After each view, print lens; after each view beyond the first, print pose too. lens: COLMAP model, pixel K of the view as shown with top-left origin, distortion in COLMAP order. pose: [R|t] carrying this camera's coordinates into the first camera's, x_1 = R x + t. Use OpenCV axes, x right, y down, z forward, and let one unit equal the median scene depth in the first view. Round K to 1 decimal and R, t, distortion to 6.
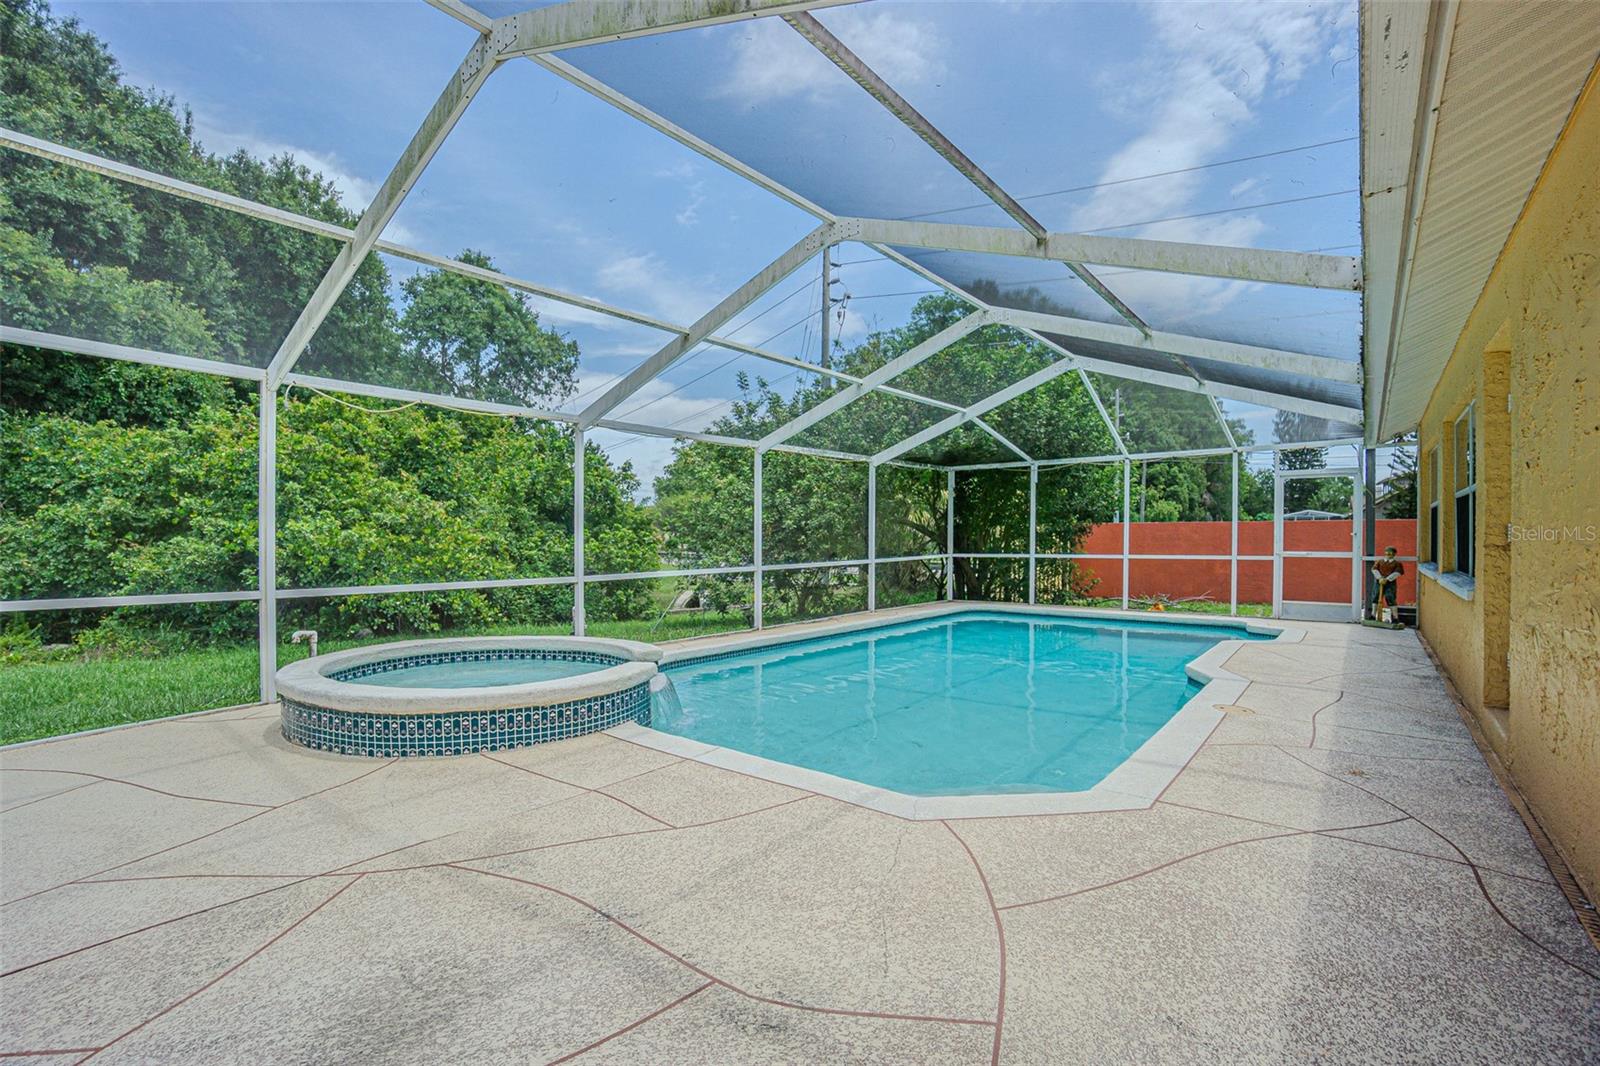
lens RADIAL K [[711.8, 0, 794.8], [0, 711.8, 542.8], [0, 0, 1]] dist [-0.039615, 0.000064]
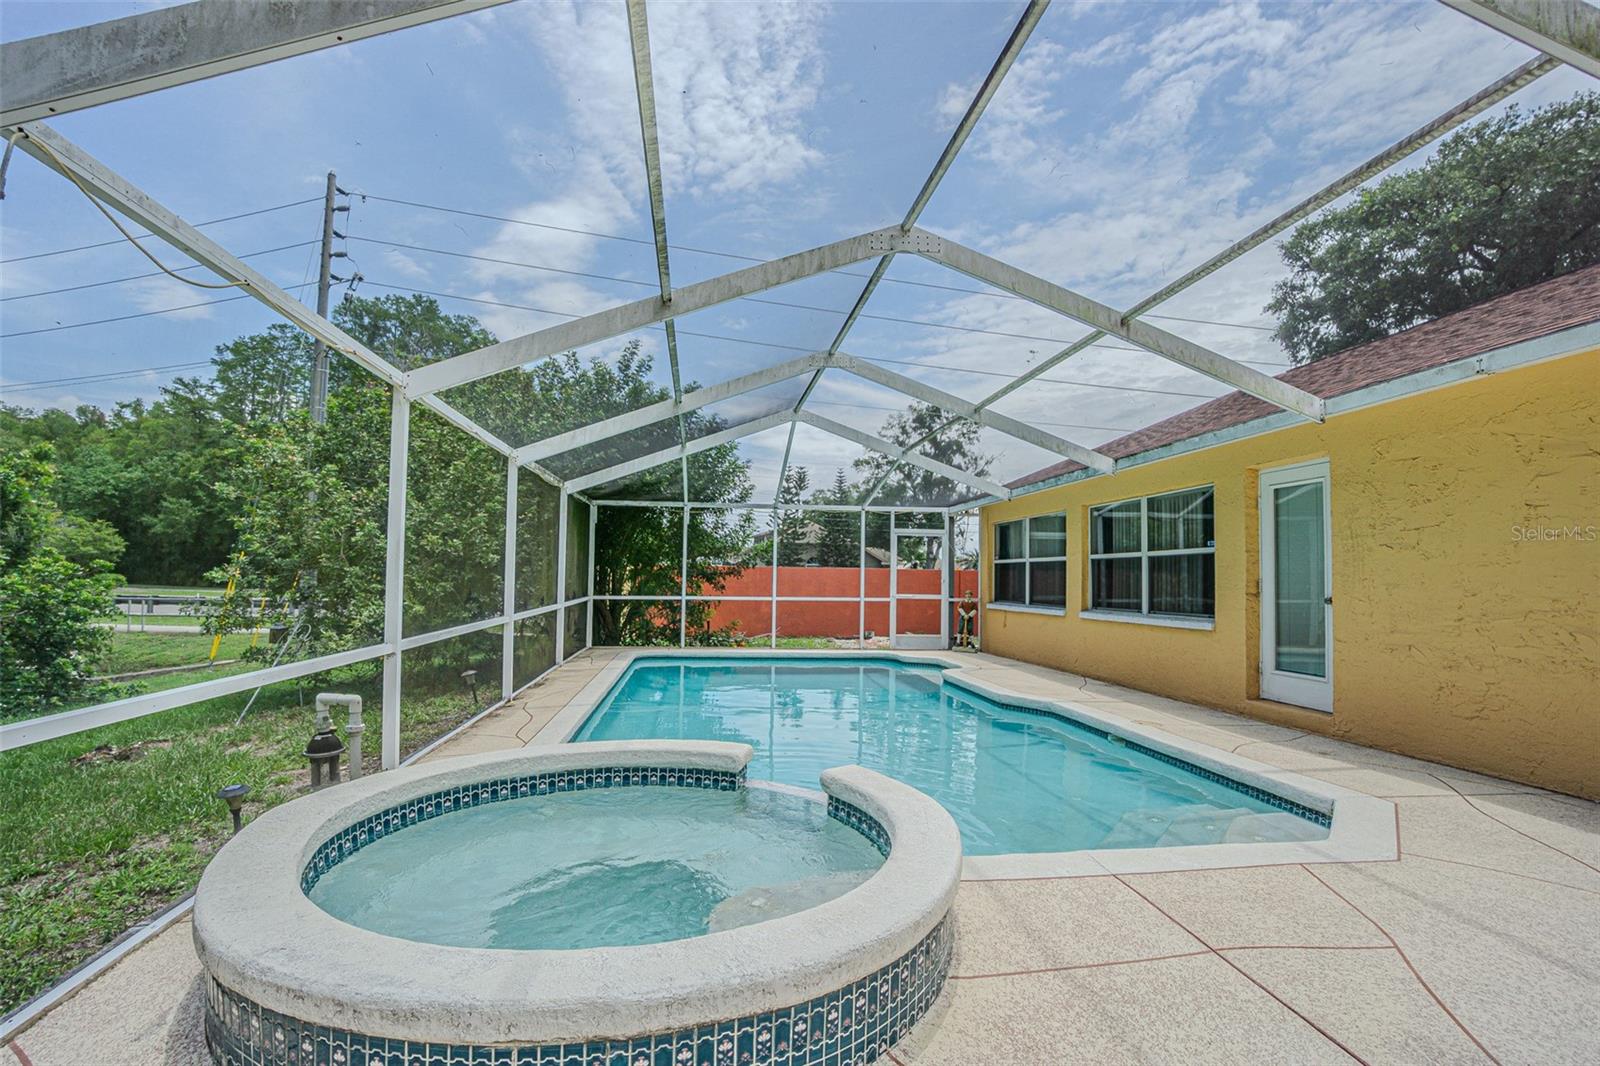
lens RADIAL K [[711.8, 0, 794.8], [0, 711.8, 542.8], [0, 0, 1]] dist [-0.039615, 0.000064]
pose [[0.716810, 0.051093, 0.695394, -0.329684], [-0.013961, 0.998163, -0.058948, -0.001645], [-0.697129, 0.032546, 0.716207, 0.239440]]
